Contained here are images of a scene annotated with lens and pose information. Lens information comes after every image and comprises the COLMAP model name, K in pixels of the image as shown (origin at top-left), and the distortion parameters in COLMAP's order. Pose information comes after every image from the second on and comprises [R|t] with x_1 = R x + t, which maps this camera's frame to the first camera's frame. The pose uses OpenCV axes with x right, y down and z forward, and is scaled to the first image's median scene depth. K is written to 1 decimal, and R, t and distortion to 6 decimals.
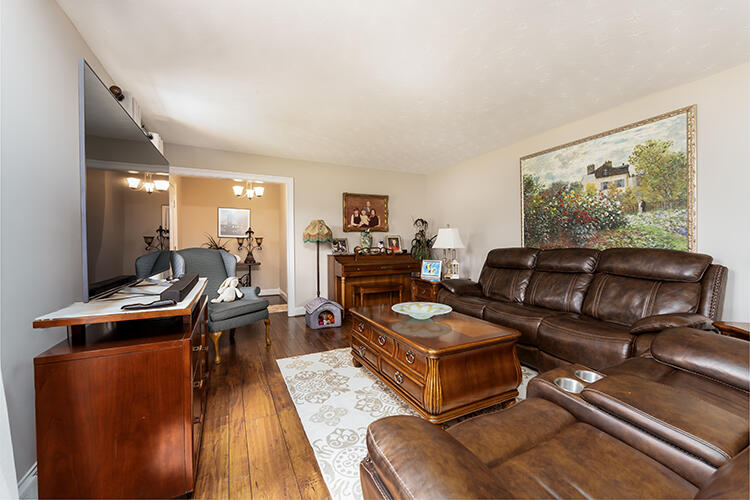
lens RADIAL K [[302.1, 0, 375.2], [0, 302.1, 249.1], [0, 0, 1]] dist [-0.003962, -0.001008]
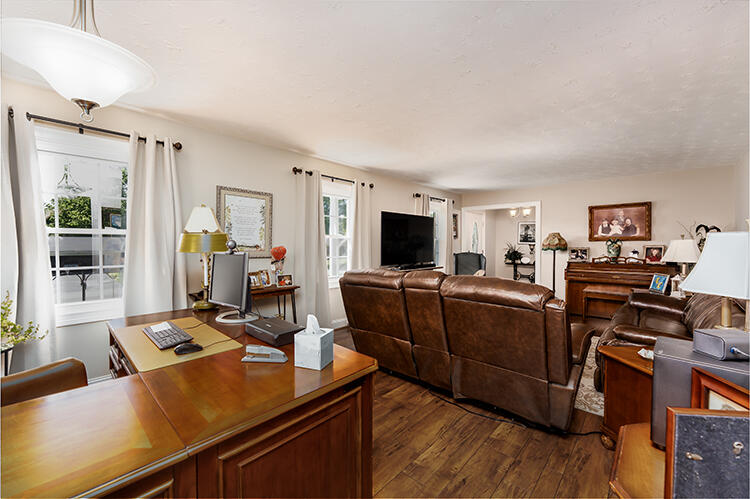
lens RADIAL K [[300.5, 0, 377.0], [0, 300.5, 248.3], [0, 0, 1]] dist [0.000331, 0.000015]
pose [[0.353639, 0.023317, -0.935091, 0.858529], [-0.024942, 0.999569, 0.015492, -0.039851], [0.935049, 0.017844, 0.354068, -0.147749]]
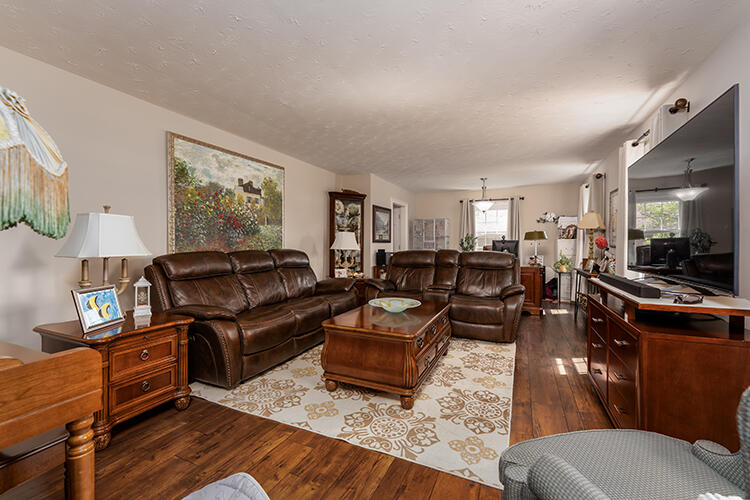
lens RADIAL K [[302.1, 0, 379.4], [0, 302.1, 245.5], [0, 0, 1]] dist [-0.003962, -0.001008]
pose [[-0.624594, 0.004327, 0.780938, -0.442898], [0.019130, 0.999769, 0.009761, -0.019344], [-0.780715, 0.021036, -0.624533, 1.111093]]
